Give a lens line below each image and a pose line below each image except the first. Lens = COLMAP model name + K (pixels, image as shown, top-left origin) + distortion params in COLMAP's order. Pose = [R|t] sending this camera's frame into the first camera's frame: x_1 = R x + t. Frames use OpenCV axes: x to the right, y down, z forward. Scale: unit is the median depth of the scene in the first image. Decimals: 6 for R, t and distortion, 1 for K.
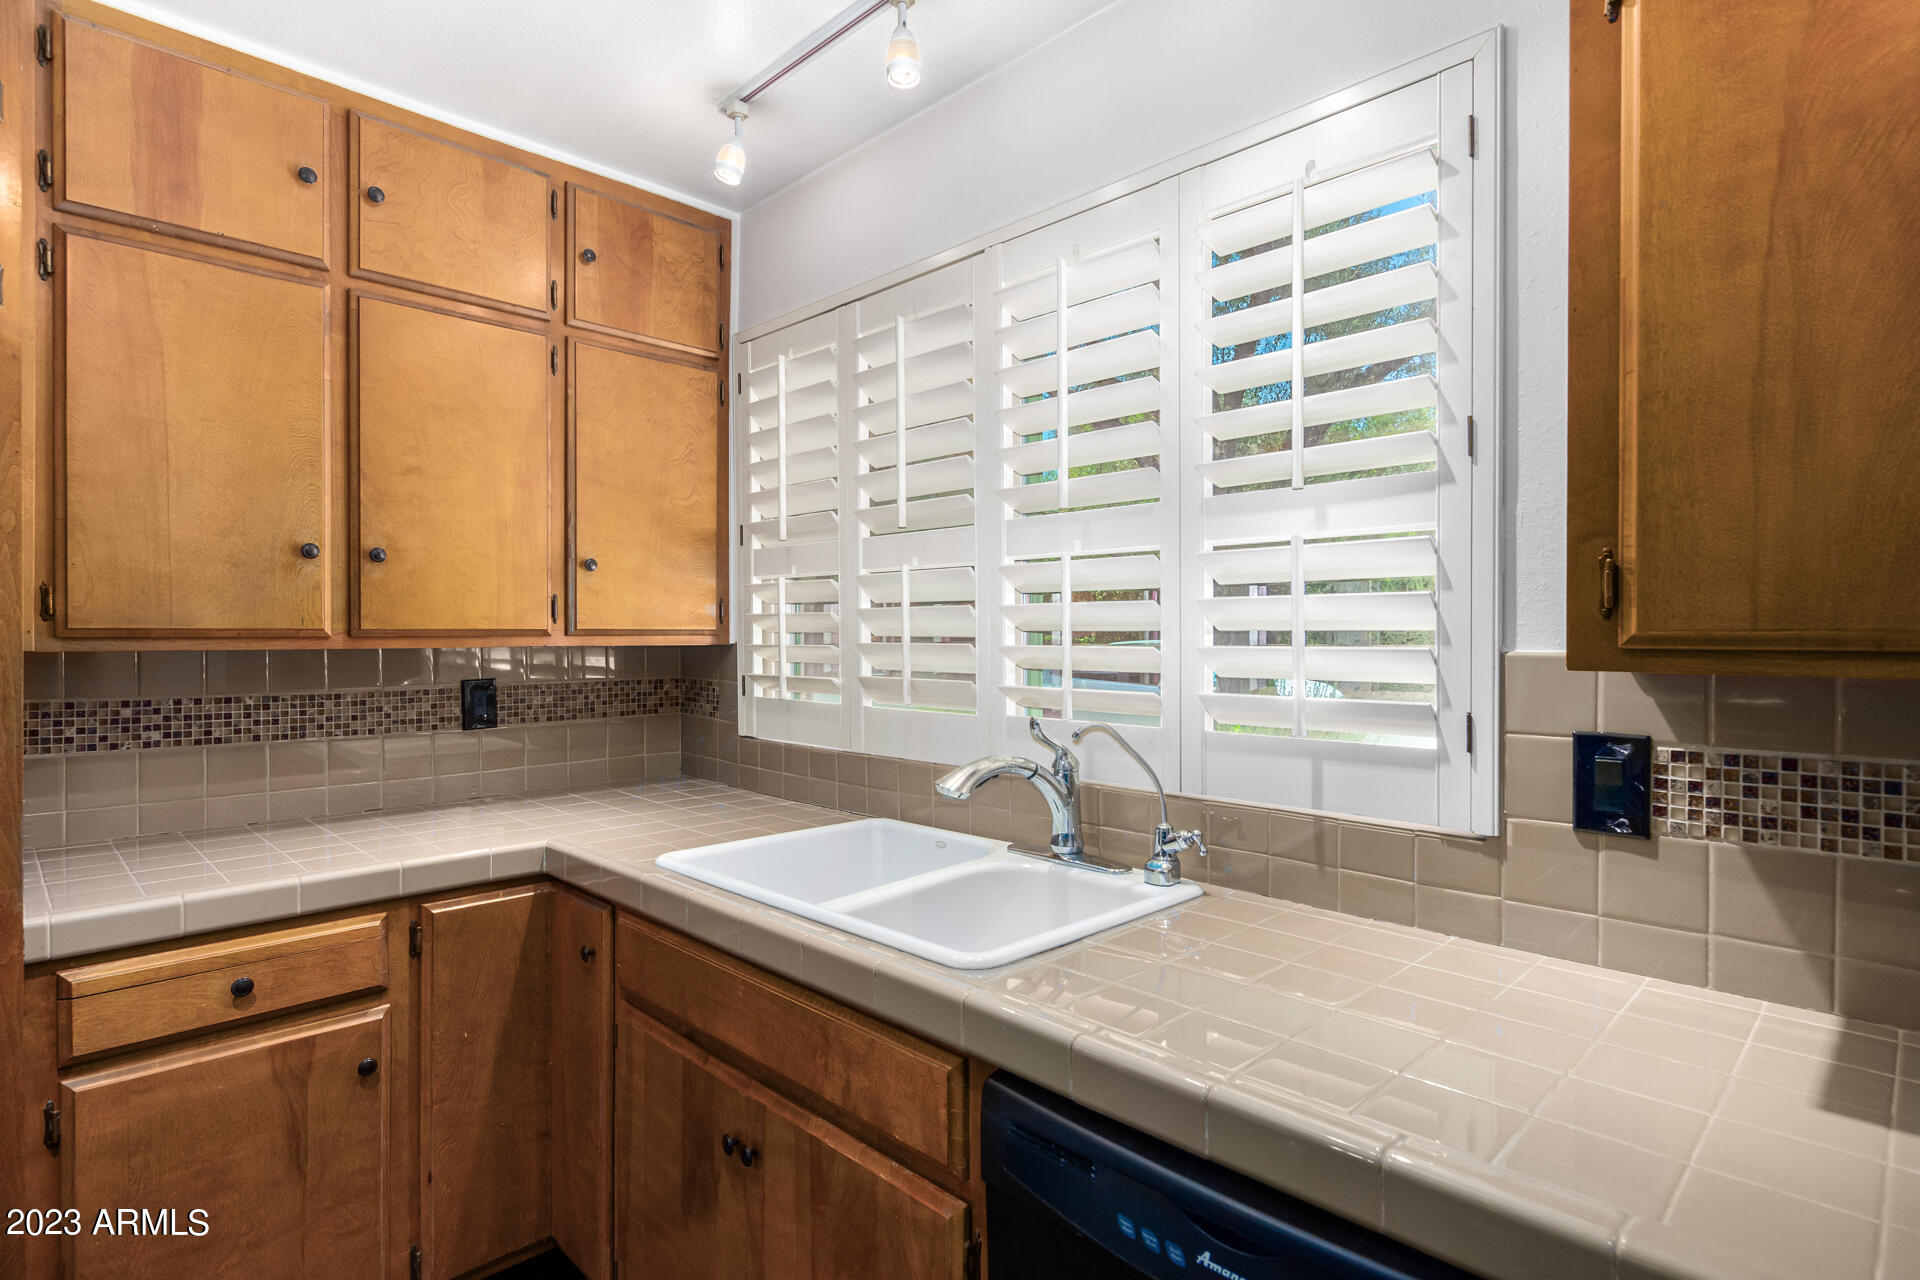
lens RADIAL K [[975.3, 0, 962.8], [0, 975.3, 640.5], [0, 0, 1]] dist [0.002965, -0.000698]
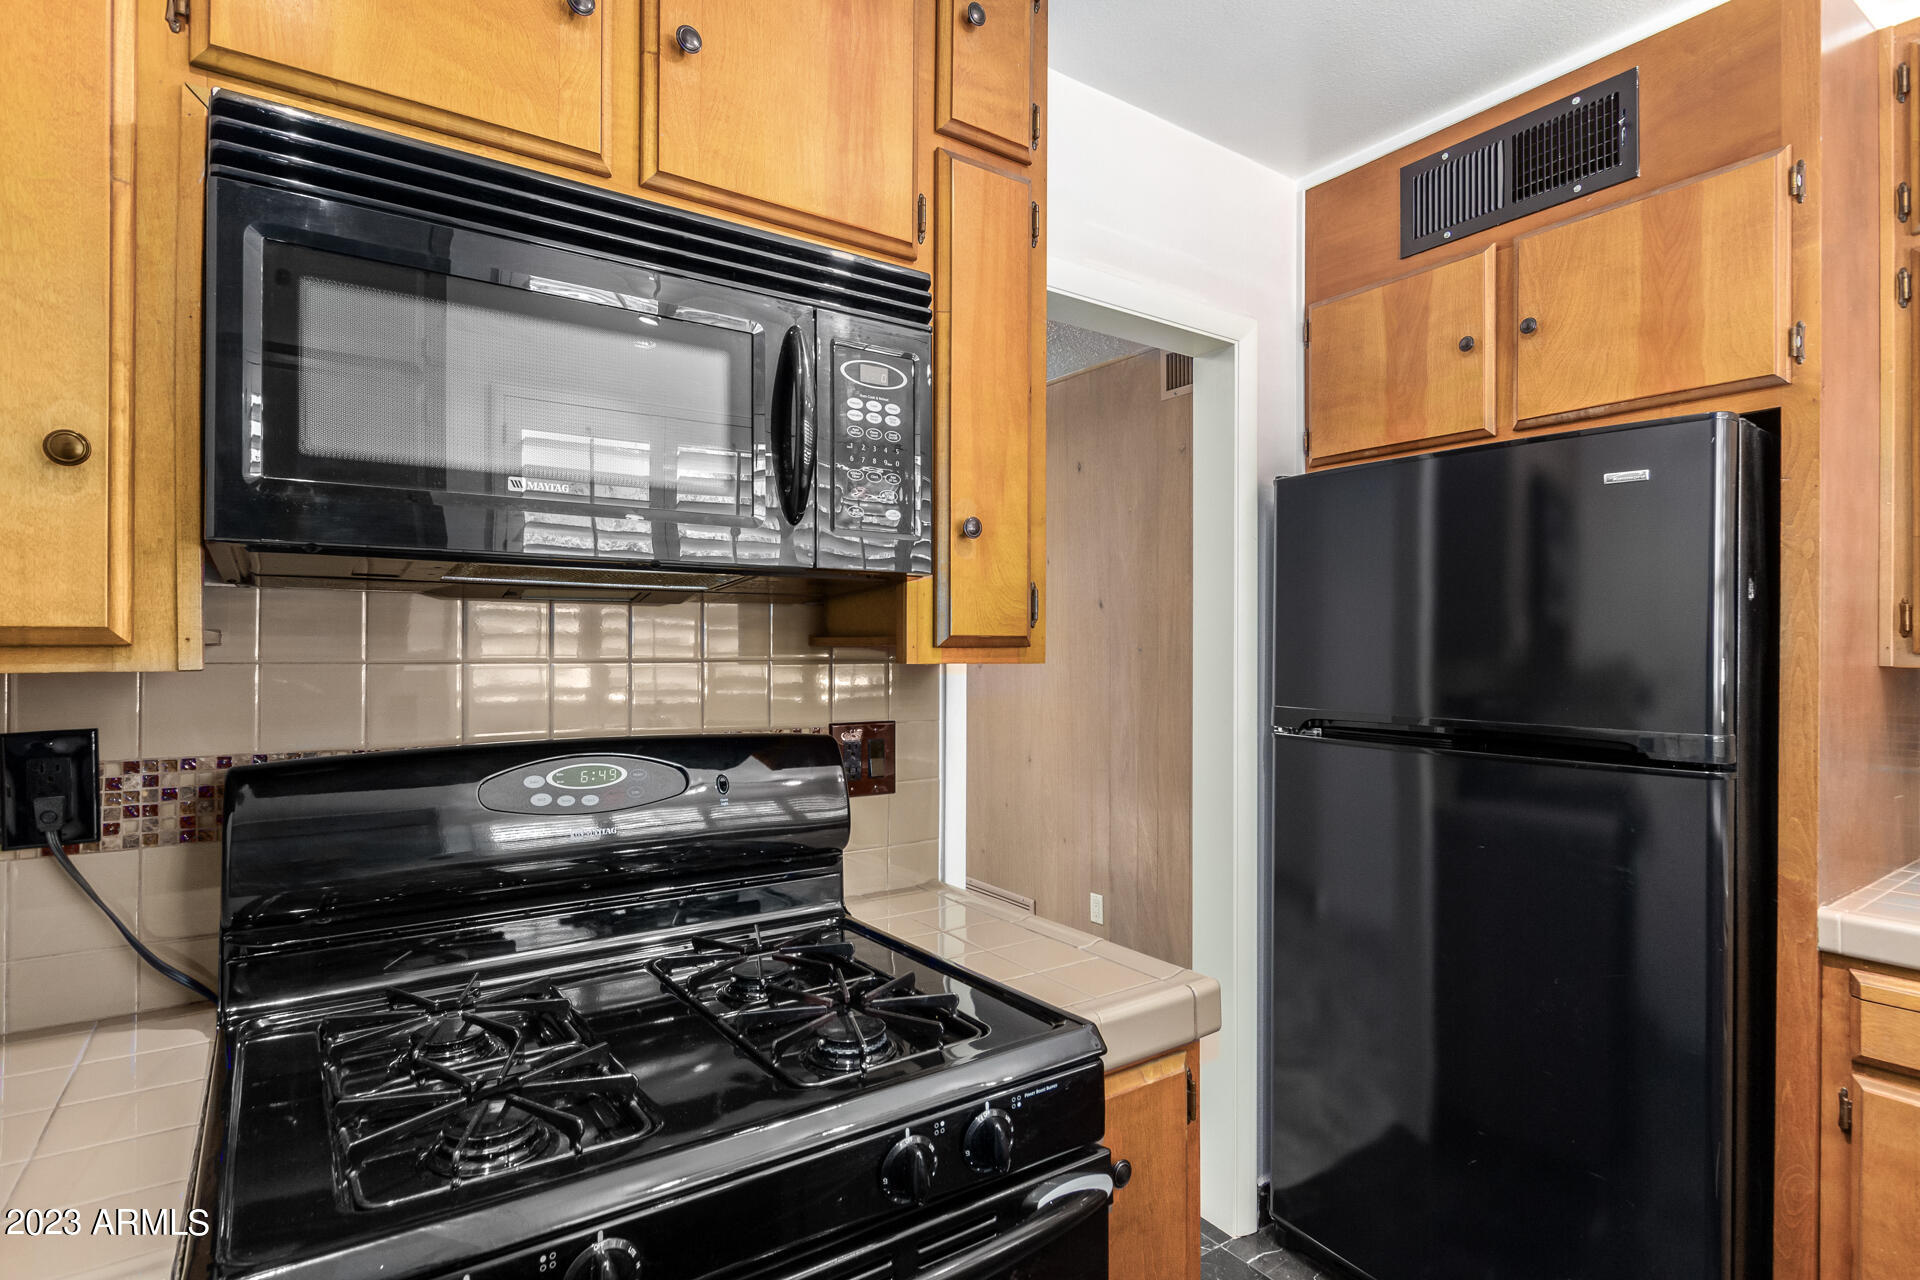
lens RADIAL K [[975.3, 0, 957.5], [0, 975.3, 643.8], [0, 0, 1]] dist [0.002965, -0.000698]
pose [[-0.172671, -0.002300, -0.984977, 0.284189], [-0.010320, 0.999947, -0.000526, -0.002588], [0.984925, 0.010074, -0.172686, 0.226310]]
